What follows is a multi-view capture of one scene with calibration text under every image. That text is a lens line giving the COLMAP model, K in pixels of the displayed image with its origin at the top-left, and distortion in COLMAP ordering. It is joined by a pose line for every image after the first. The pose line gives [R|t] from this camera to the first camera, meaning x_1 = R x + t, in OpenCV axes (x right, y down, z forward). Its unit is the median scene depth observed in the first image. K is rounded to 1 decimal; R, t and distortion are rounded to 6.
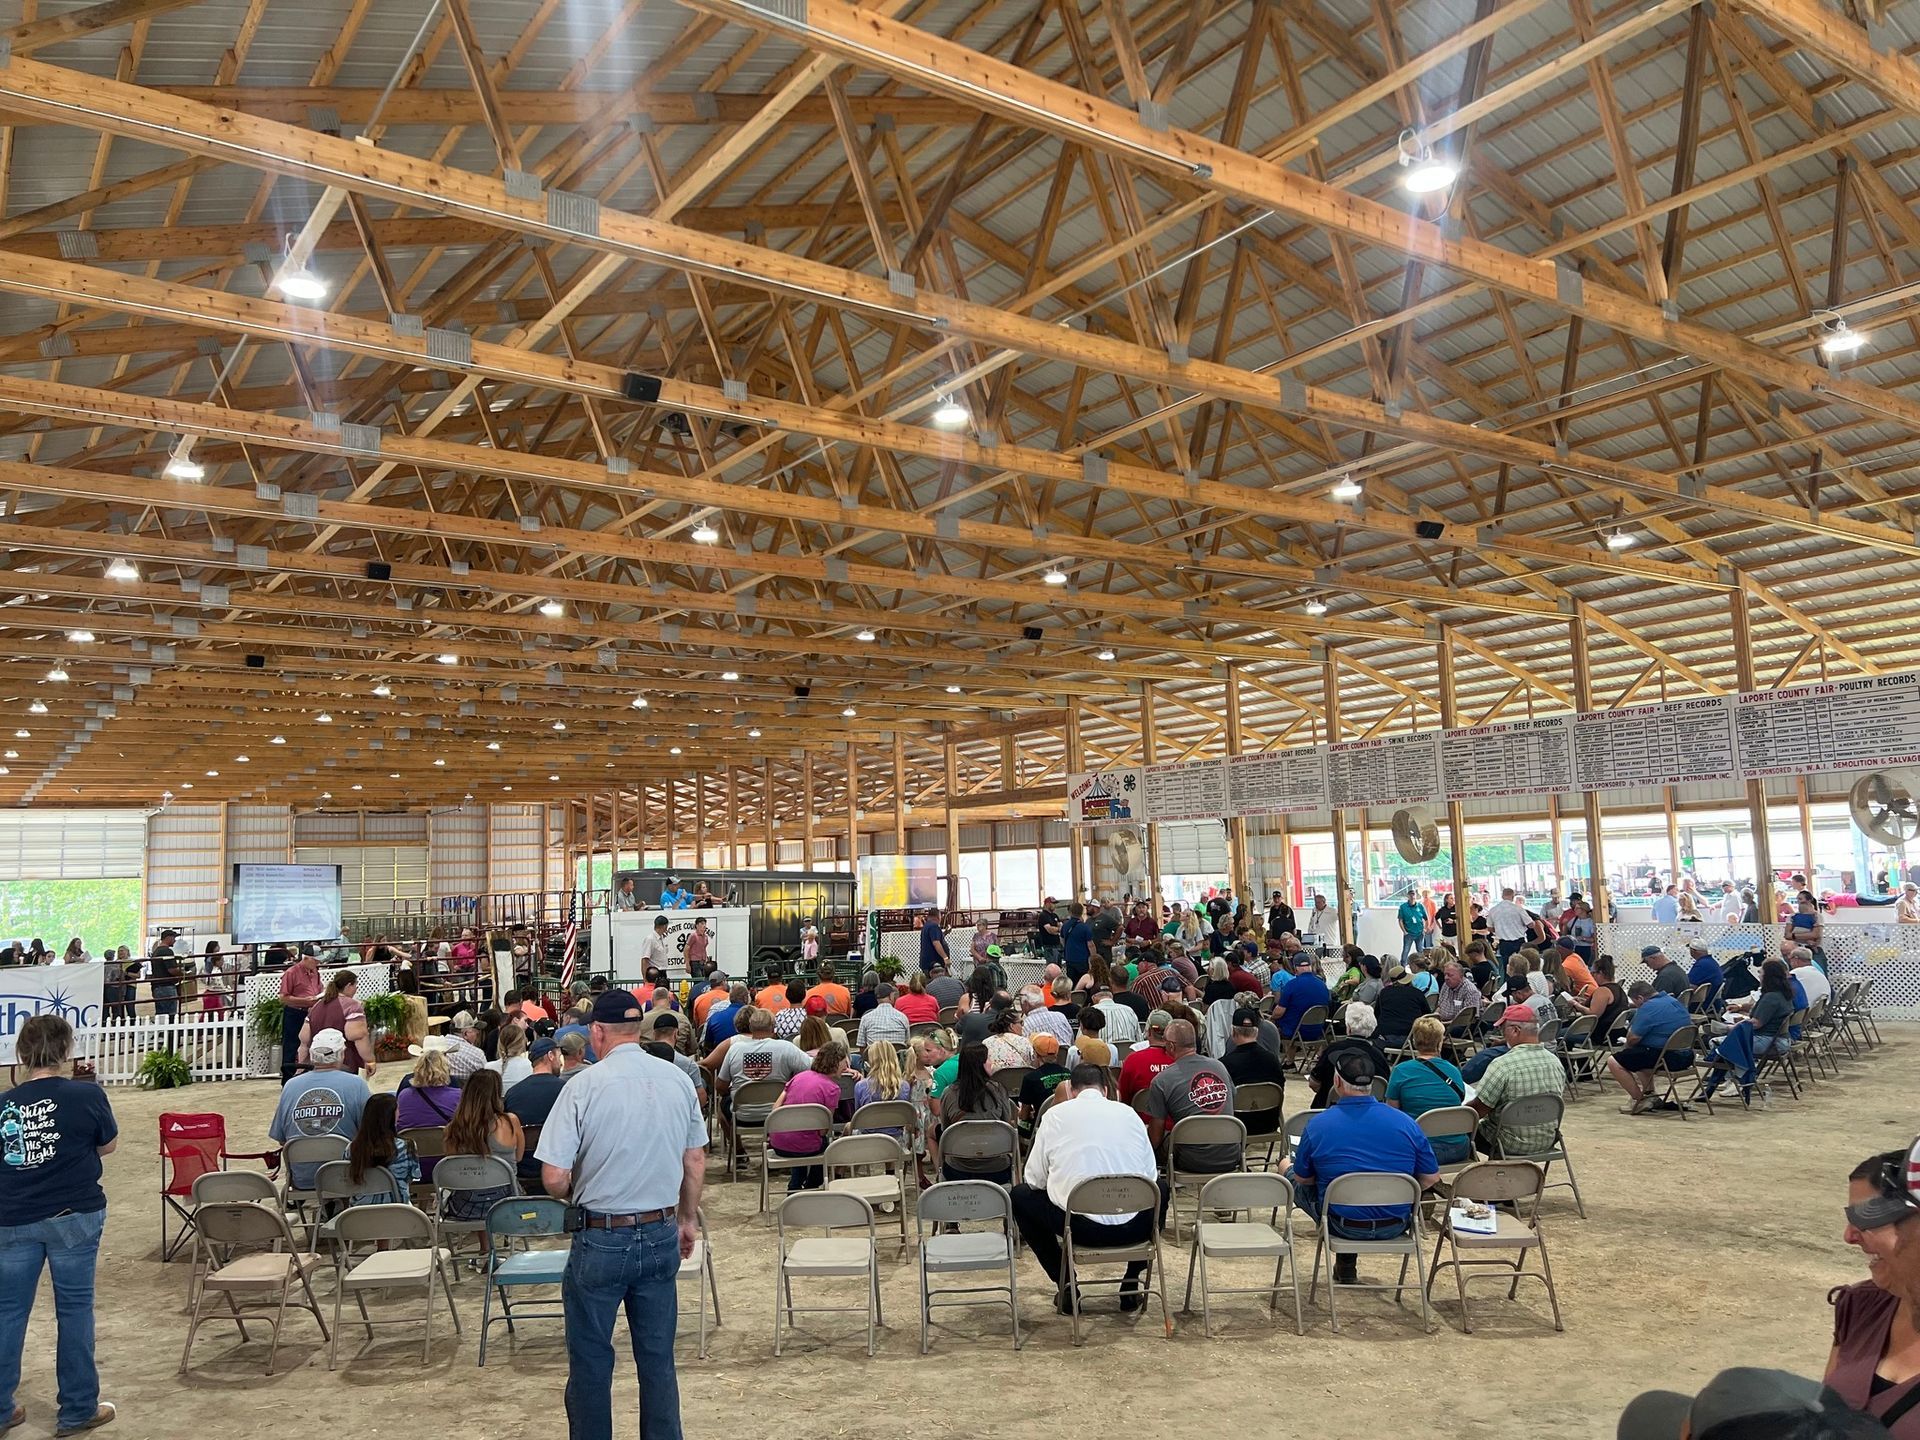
lens RADIAL K [[1445.3, 0, 959.4], [0, 1445.3, 704.0], [0, 0, 1]] dist [0.046775, -0.039494]
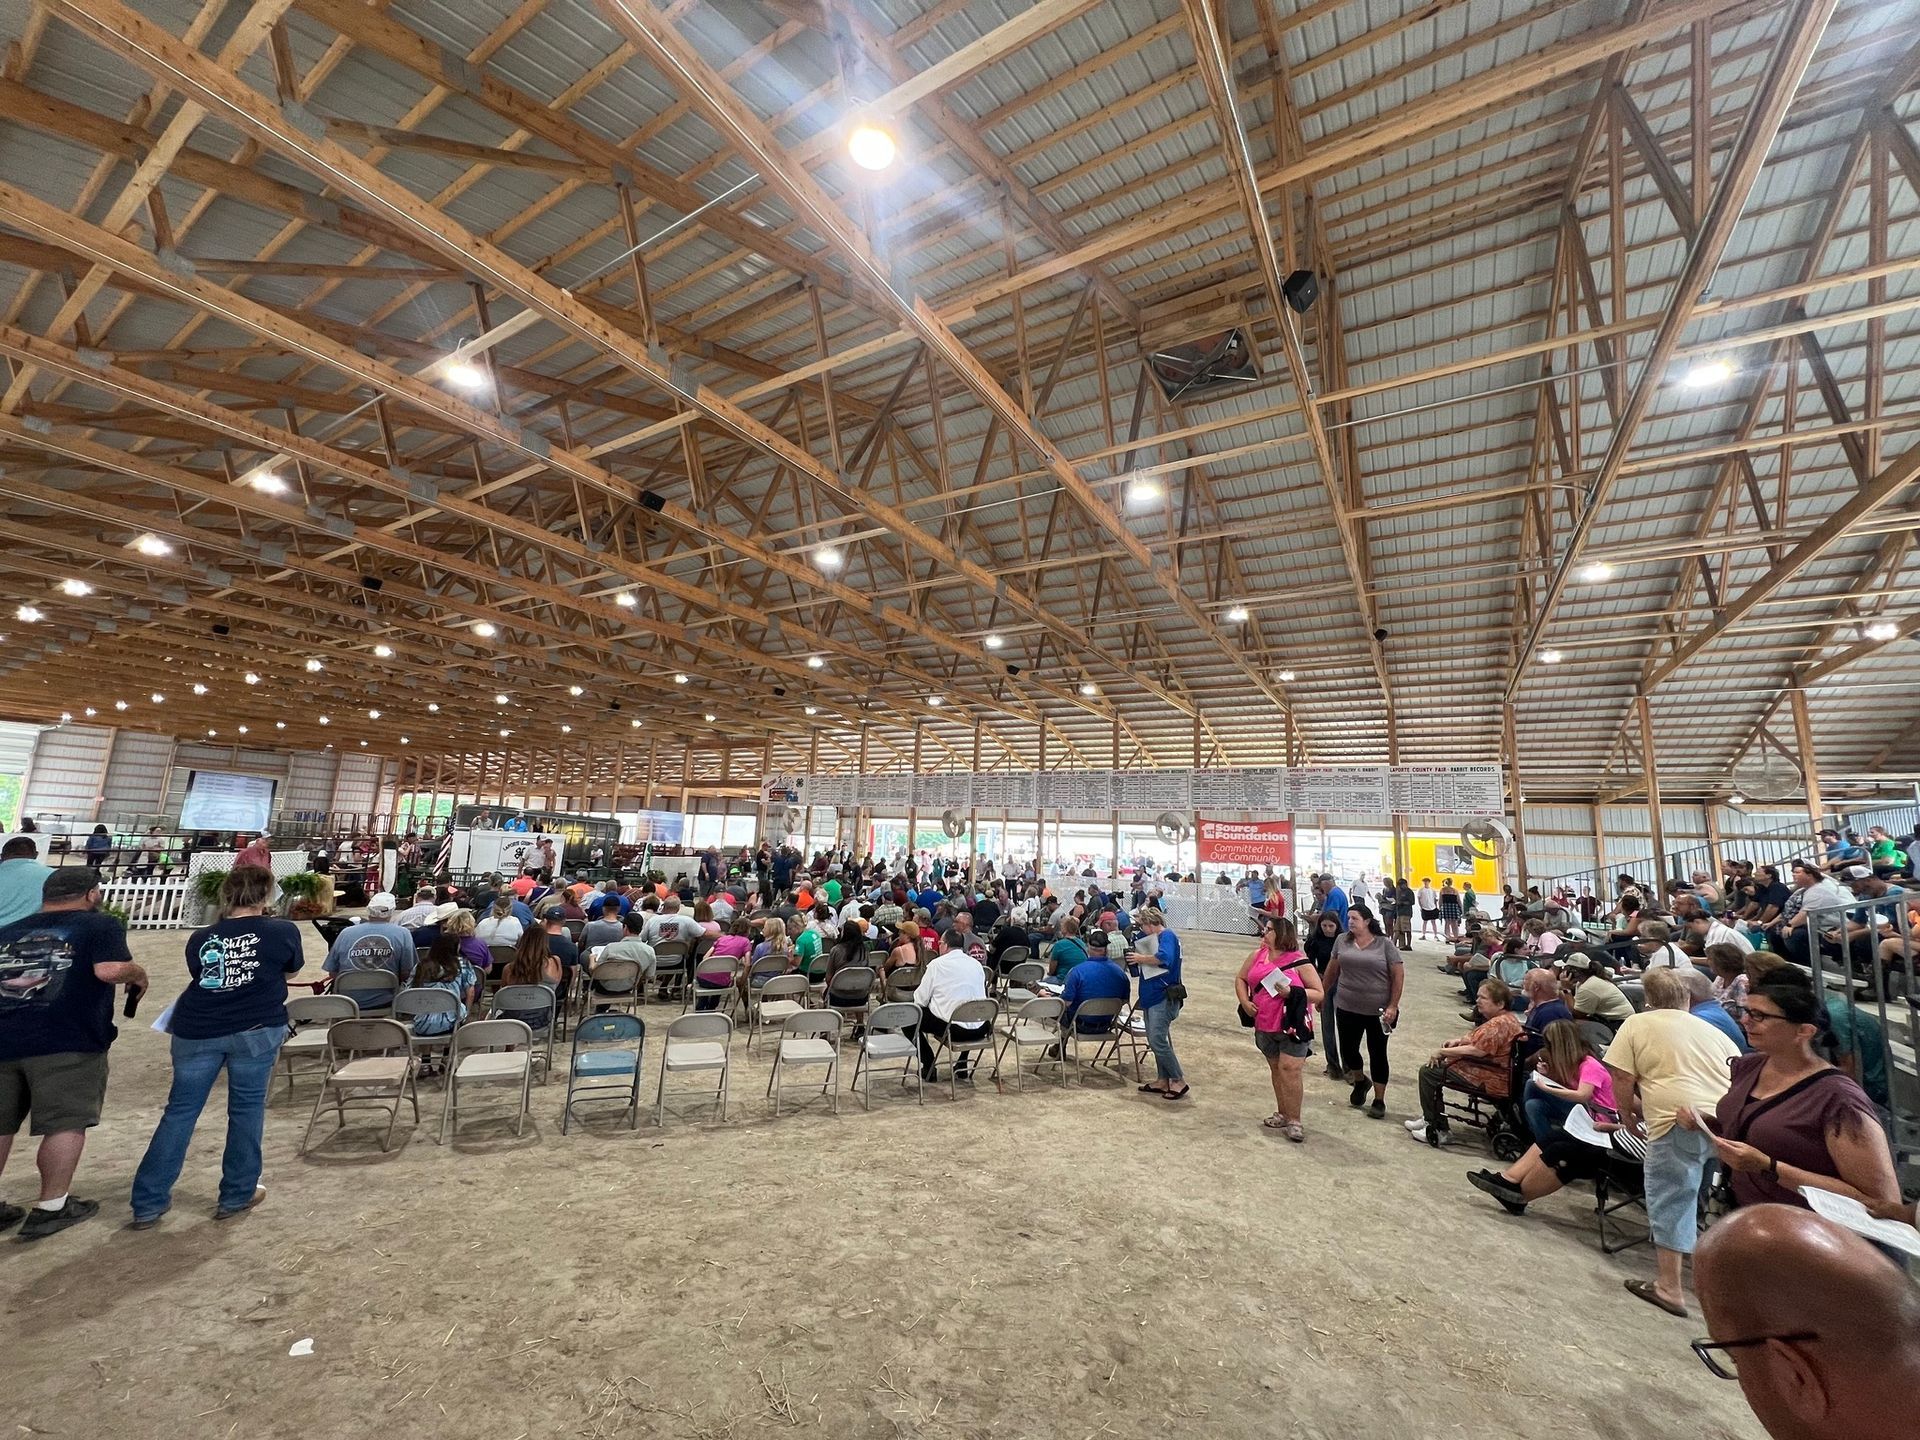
lens RADIAL K [[763.0, 0, 958.9], [0, 763.0, 709.5], [0, 0, 1]] dist [-0.000031, 0.000202]
pose [[0.916664, 0.141730, 0.373683, -0.099488], [-0.121900, 0.989605, -0.076308, 0.017445], [-0.380614, 0.024397, 0.924412, 0.051306]]
